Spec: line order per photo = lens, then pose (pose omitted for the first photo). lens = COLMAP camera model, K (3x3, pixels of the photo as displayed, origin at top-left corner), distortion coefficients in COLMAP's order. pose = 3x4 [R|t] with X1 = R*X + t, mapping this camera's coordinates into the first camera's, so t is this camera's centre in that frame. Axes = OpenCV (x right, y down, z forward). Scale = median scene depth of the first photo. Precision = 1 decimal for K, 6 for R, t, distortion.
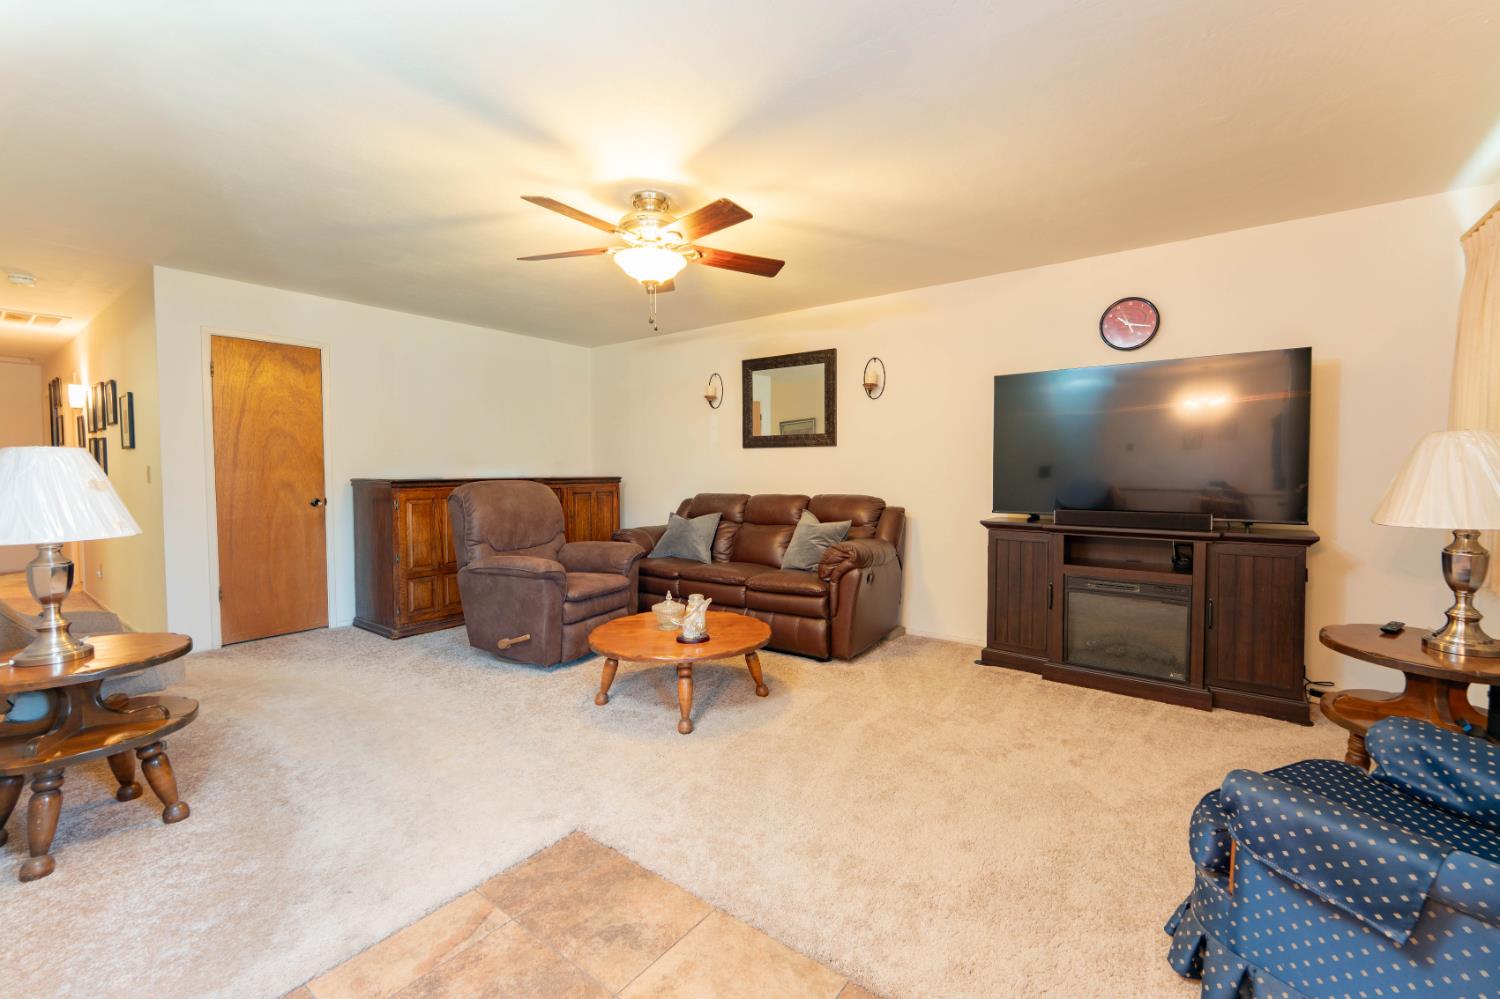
lens RADIAL K [[602.3, 0, 751.7], [0, 602.3, 507.9], [0, 0, 1]] dist [0.000106, -0.000740]
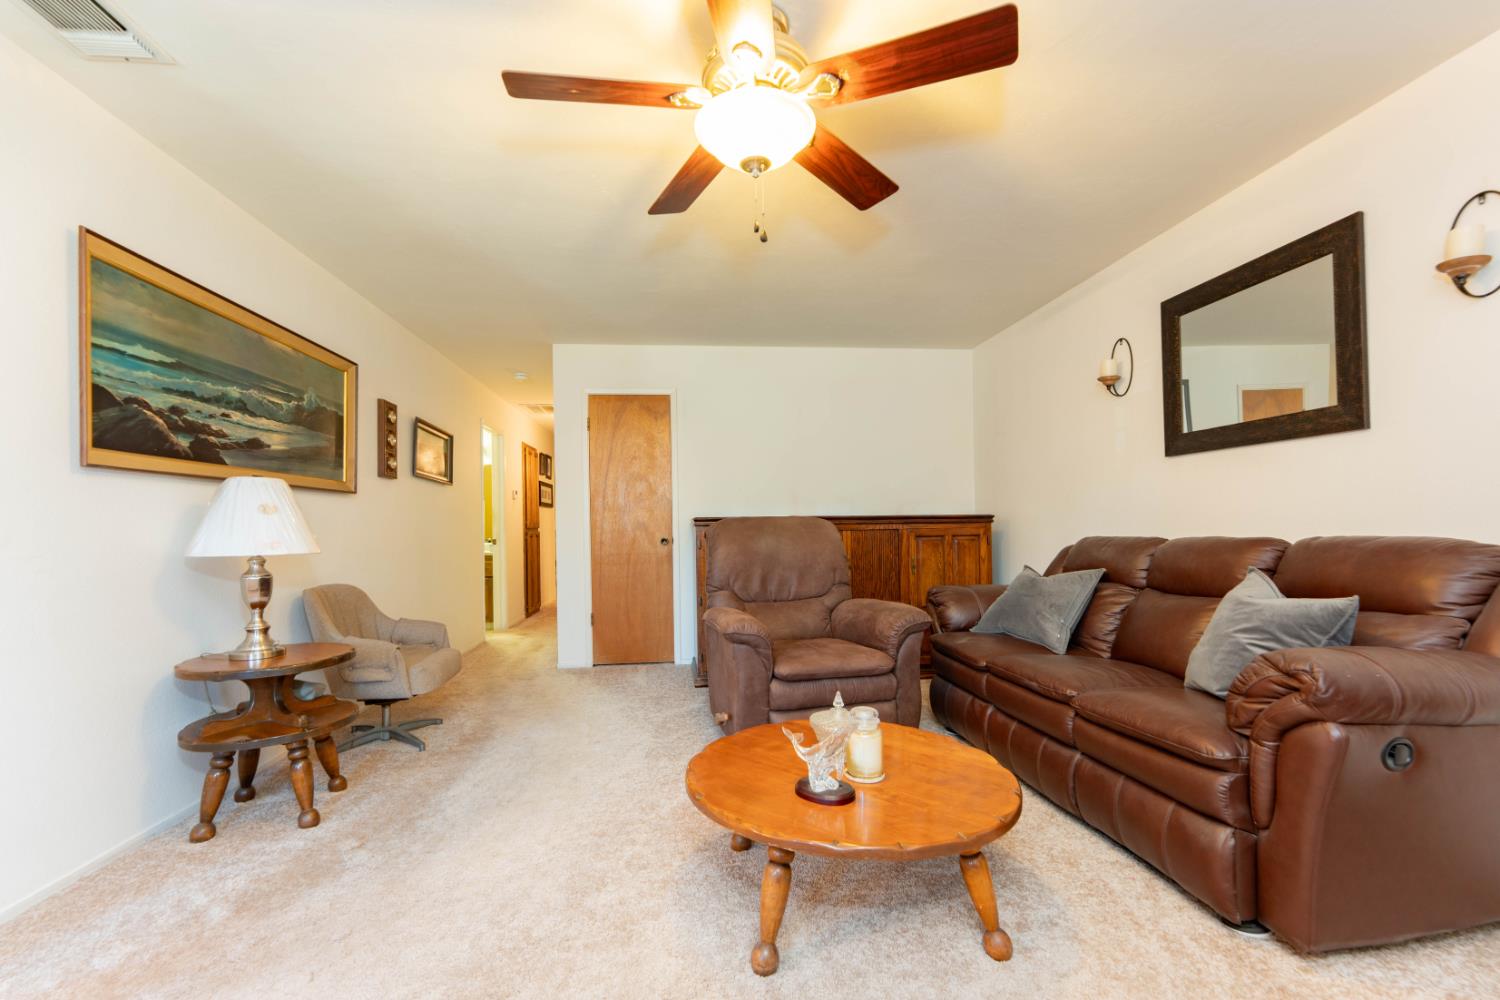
lens RADIAL K [[627.4, 0, 747.6], [0, 627.4, 524.9], [0, 0, 1]] dist [-0.001105, -0.000438]
pose [[0.676634, -0.008123, -0.736274, 0.182054], [-0.035394, 0.998424, -0.043543, 0.005171], [0.735468, 0.055522, 0.675281, 0.378386]]
